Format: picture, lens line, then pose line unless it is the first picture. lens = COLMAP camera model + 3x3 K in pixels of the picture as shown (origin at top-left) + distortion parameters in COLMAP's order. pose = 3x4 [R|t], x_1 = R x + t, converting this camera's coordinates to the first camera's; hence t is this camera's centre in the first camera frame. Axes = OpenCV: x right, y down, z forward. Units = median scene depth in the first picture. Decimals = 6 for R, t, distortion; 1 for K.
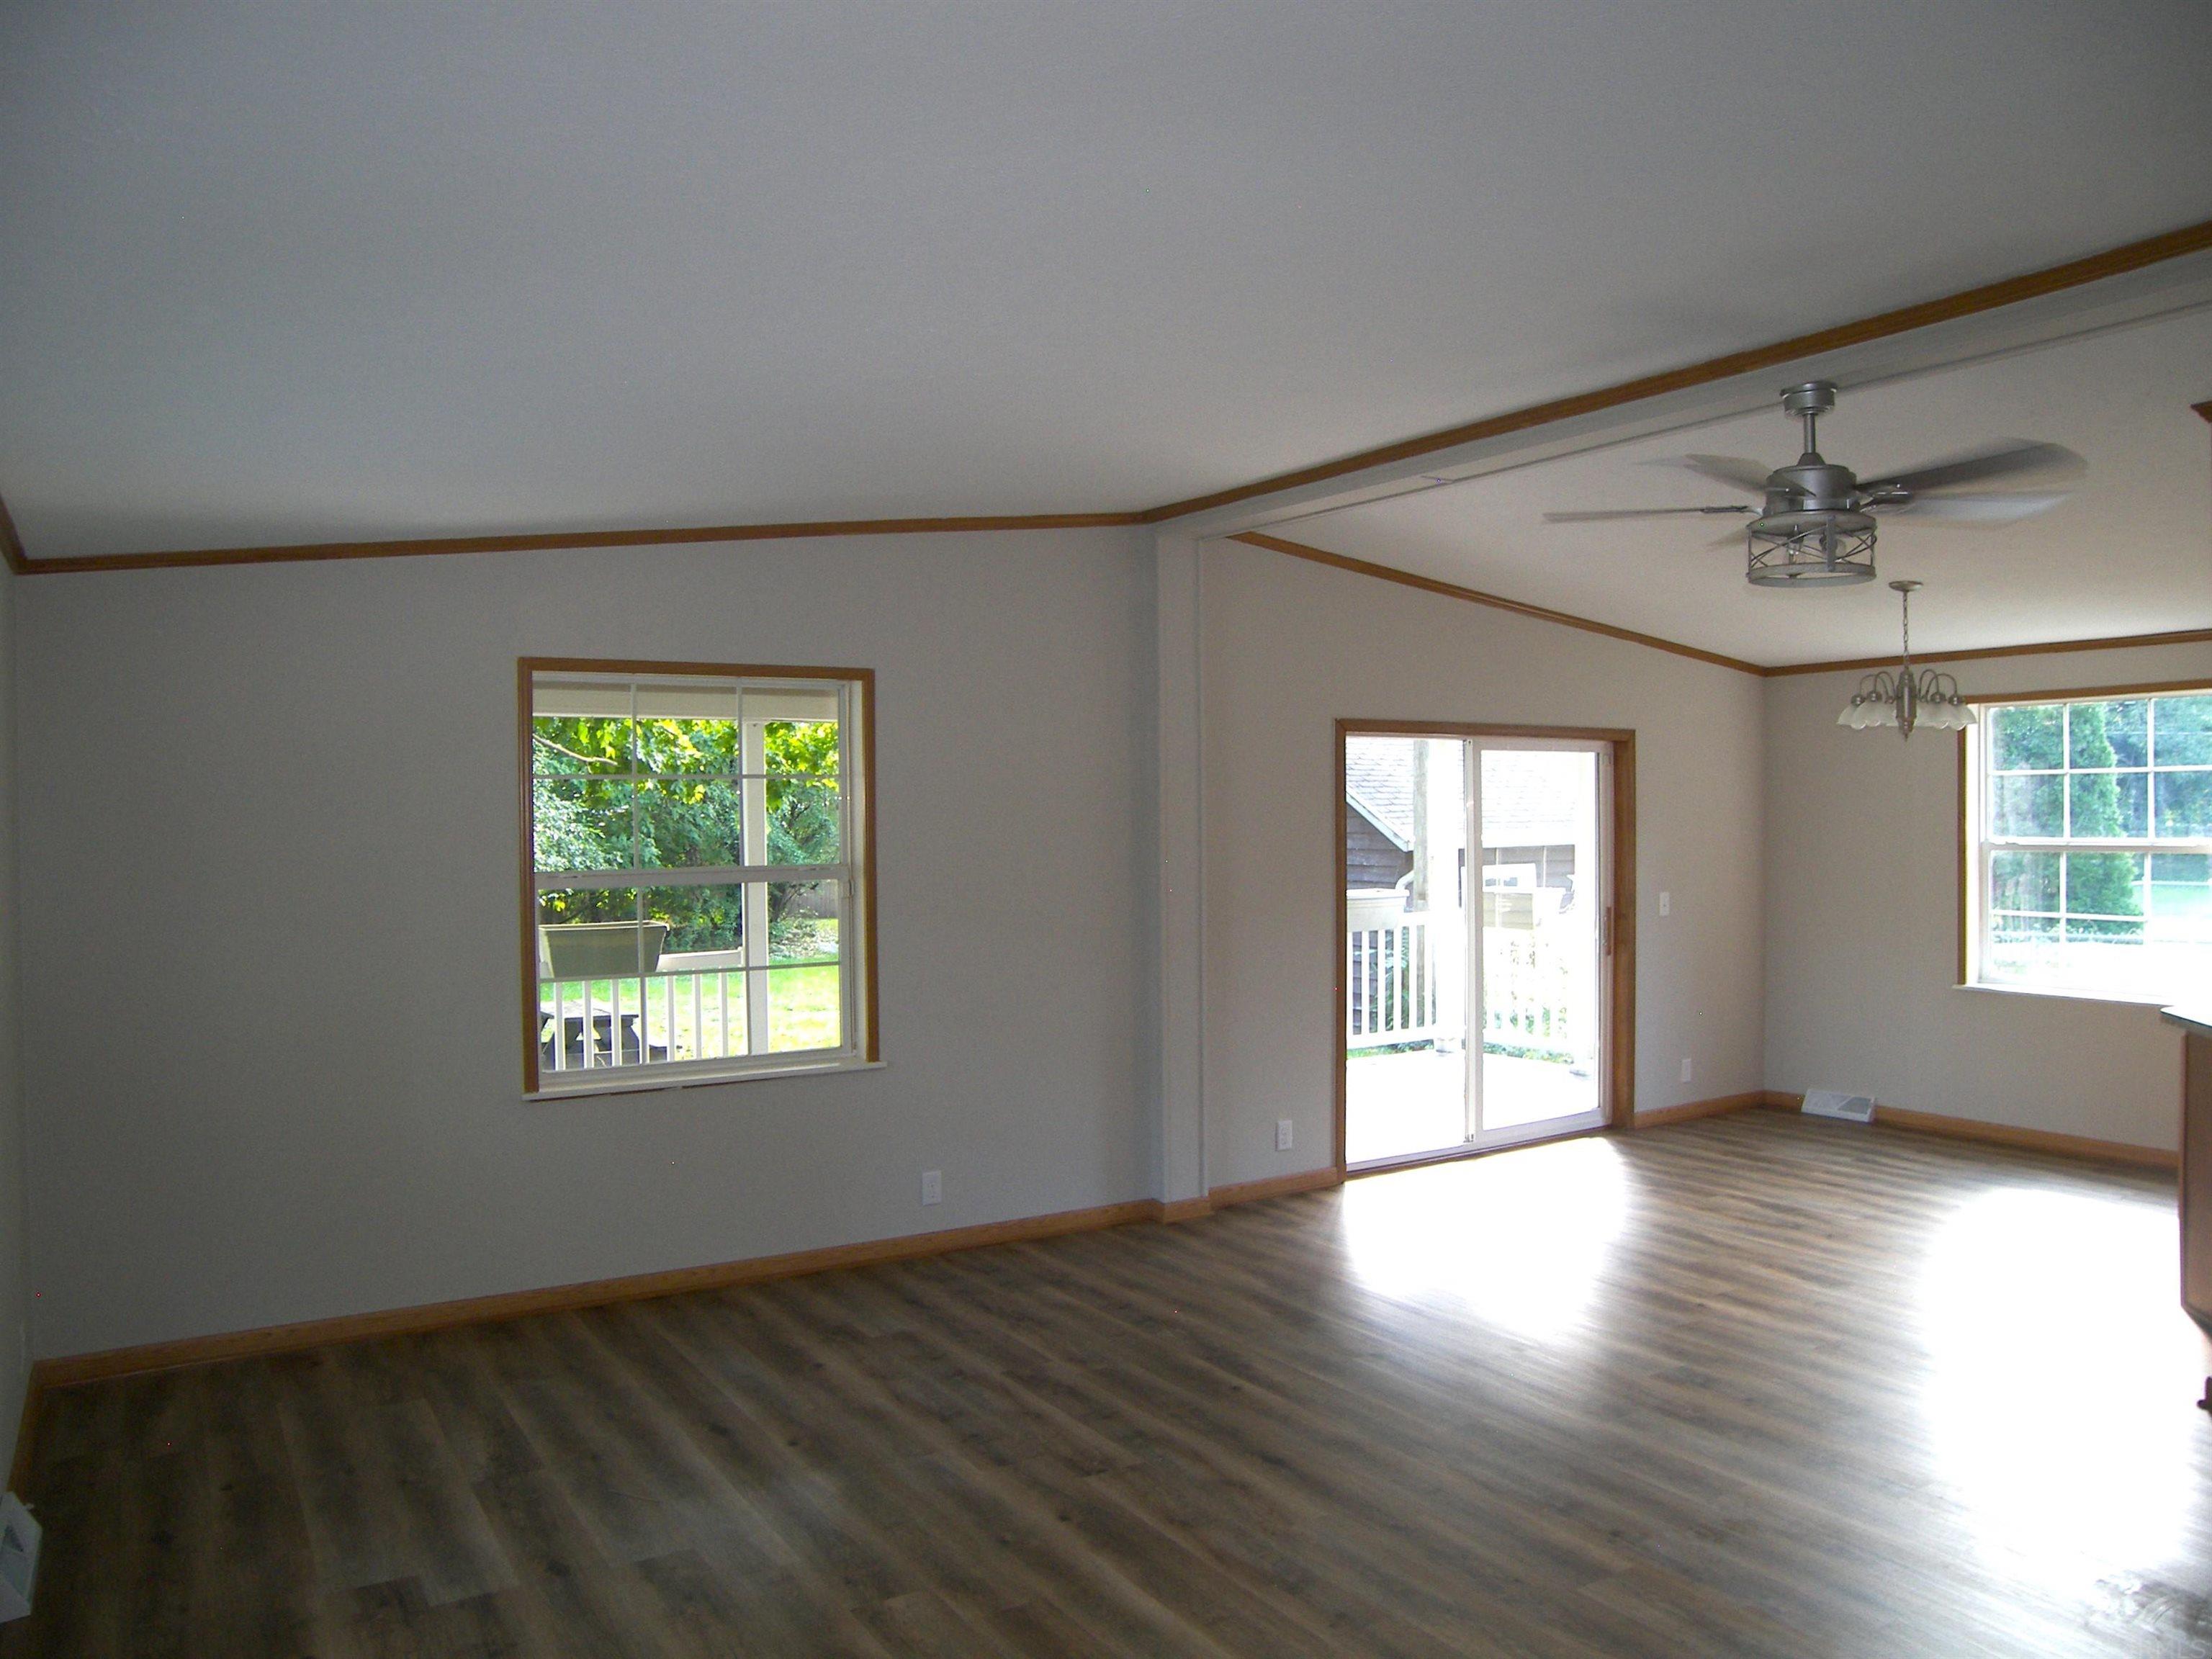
lens RADIAL K [[1581.2, 0, 1101.3], [0, 1581.2, 834.2], [0, 0, 1]] dist [-0.164566, 0.128335]
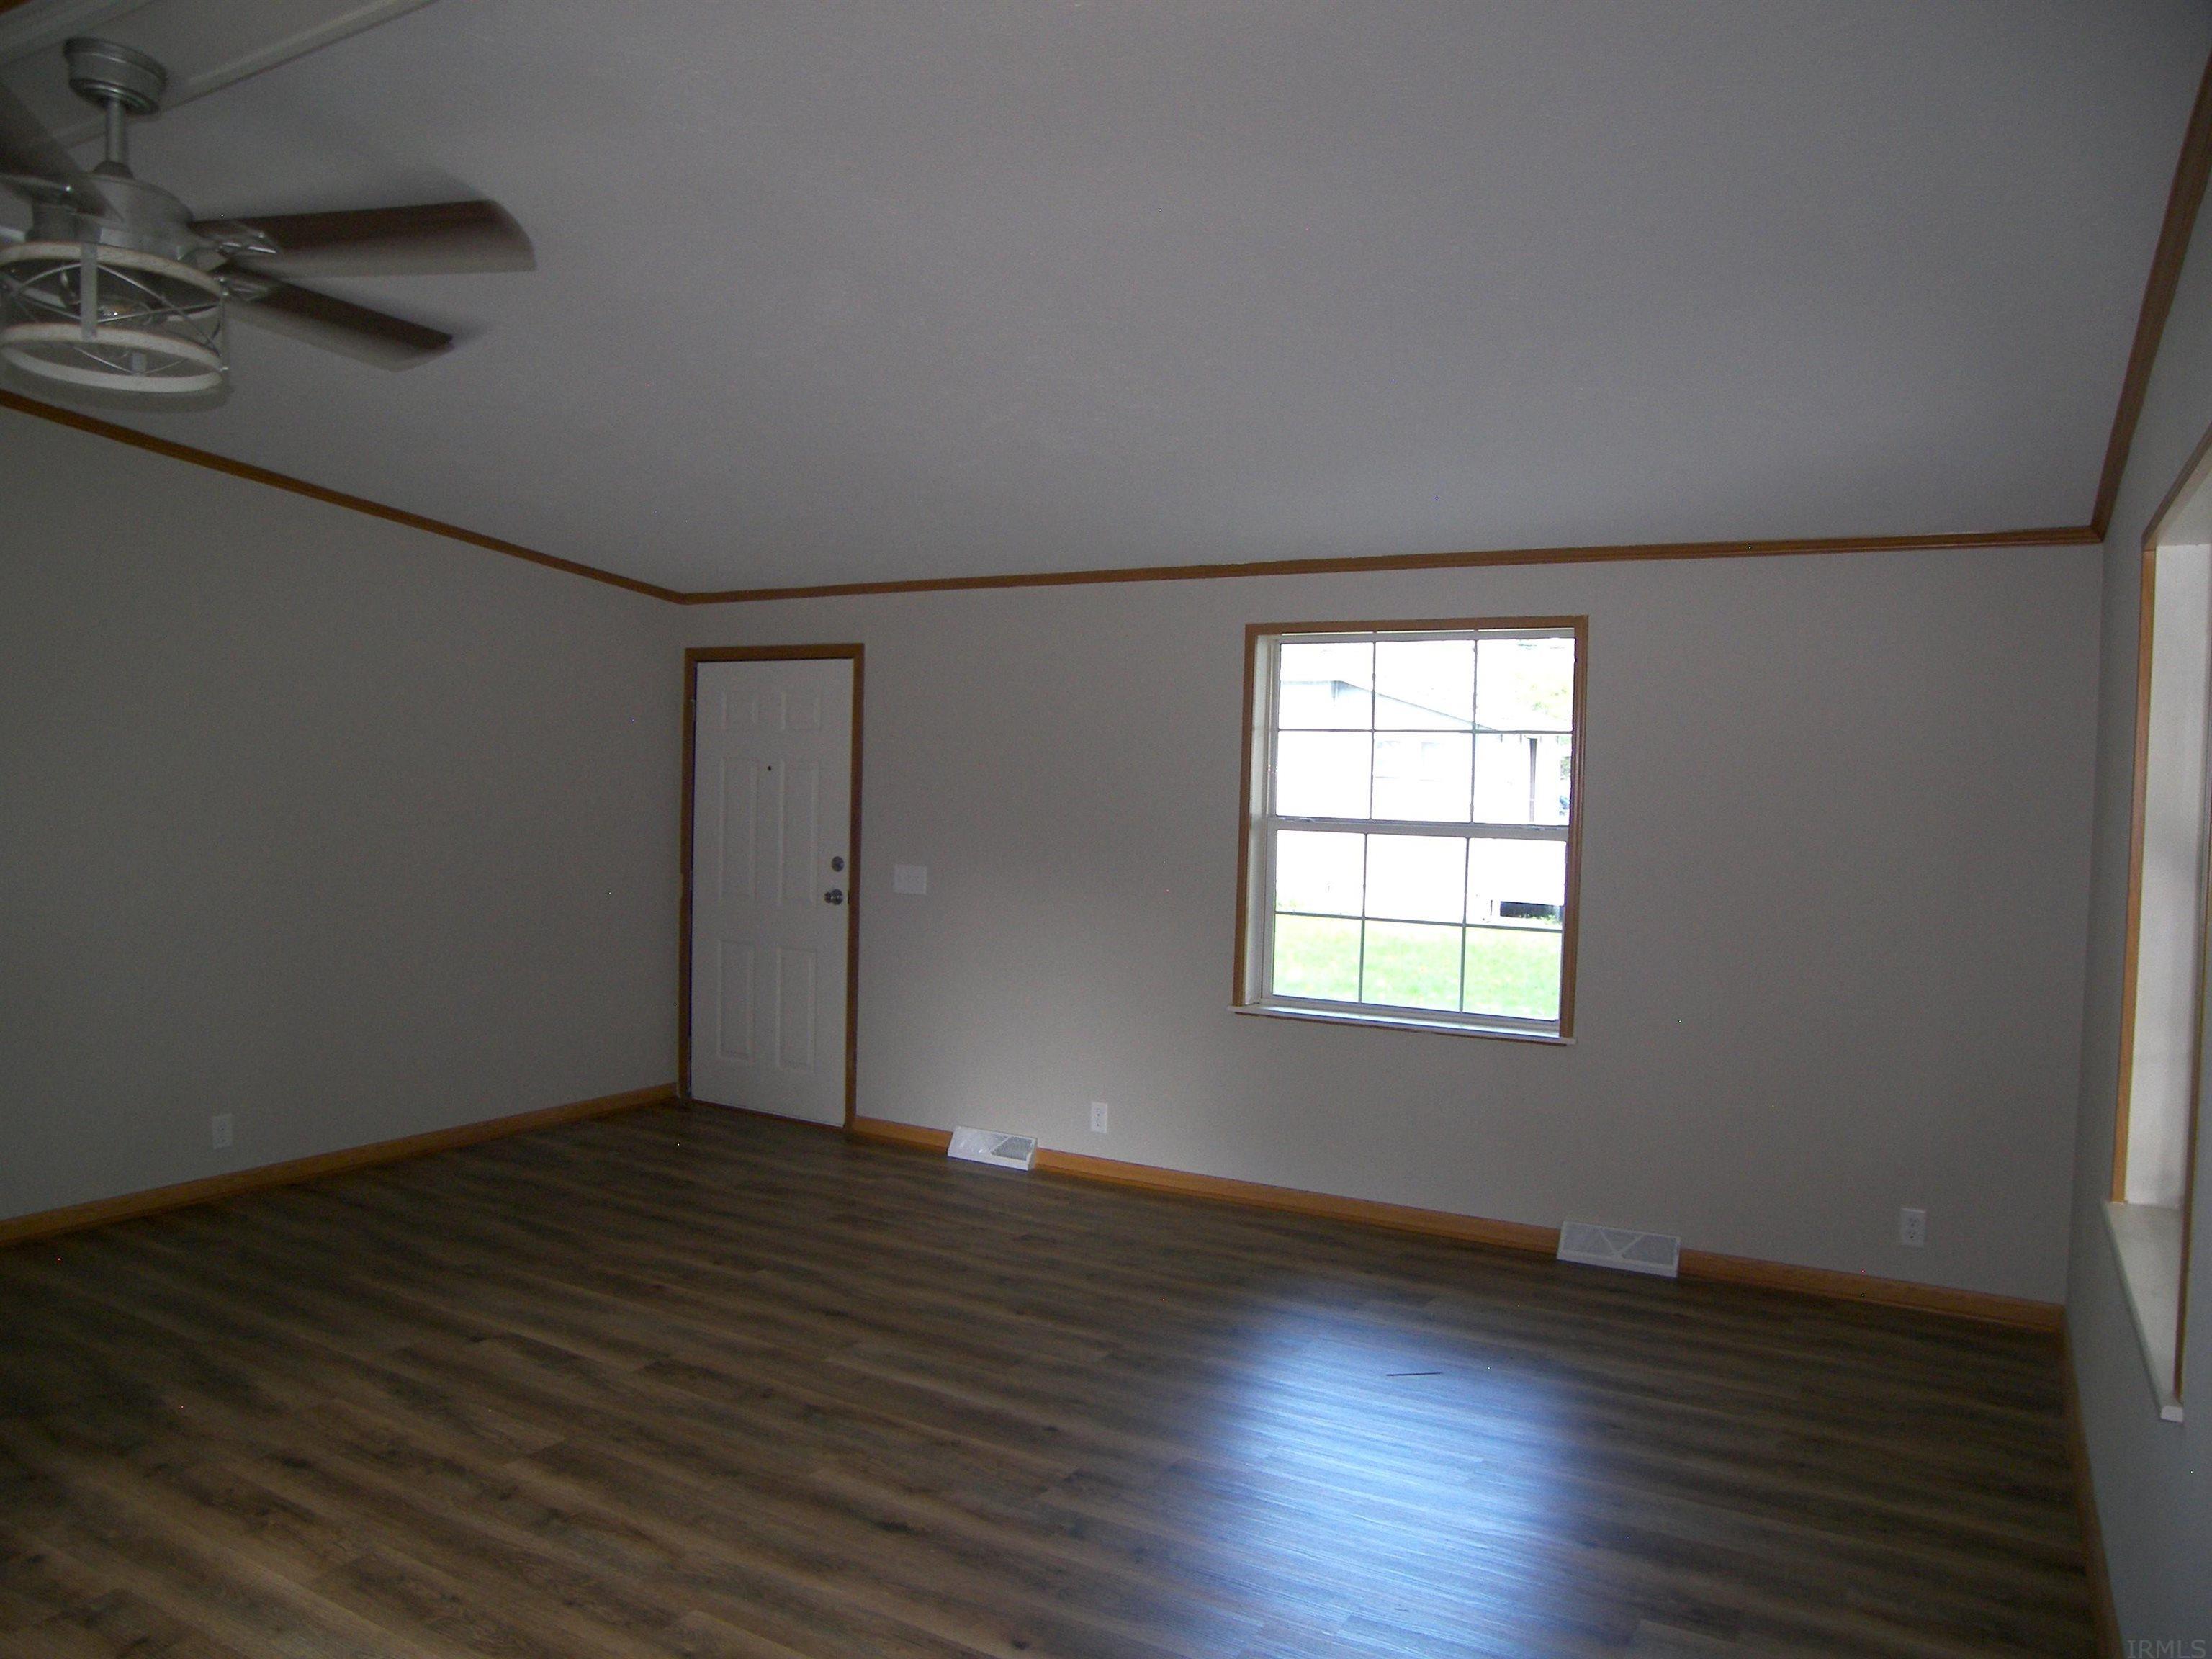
lens RADIAL K [[1581.2, 0, 1101.3], [0, 1581.2, 834.2], [0, 0, 1]] dist [-0.164566, 0.128335]
pose [[-0.890576, 0.005632, -0.454799, 0.263695], [-0.020355, 0.998428, 0.052223, -0.009606], [0.454378, 0.055766, -0.889062, 1.204499]]
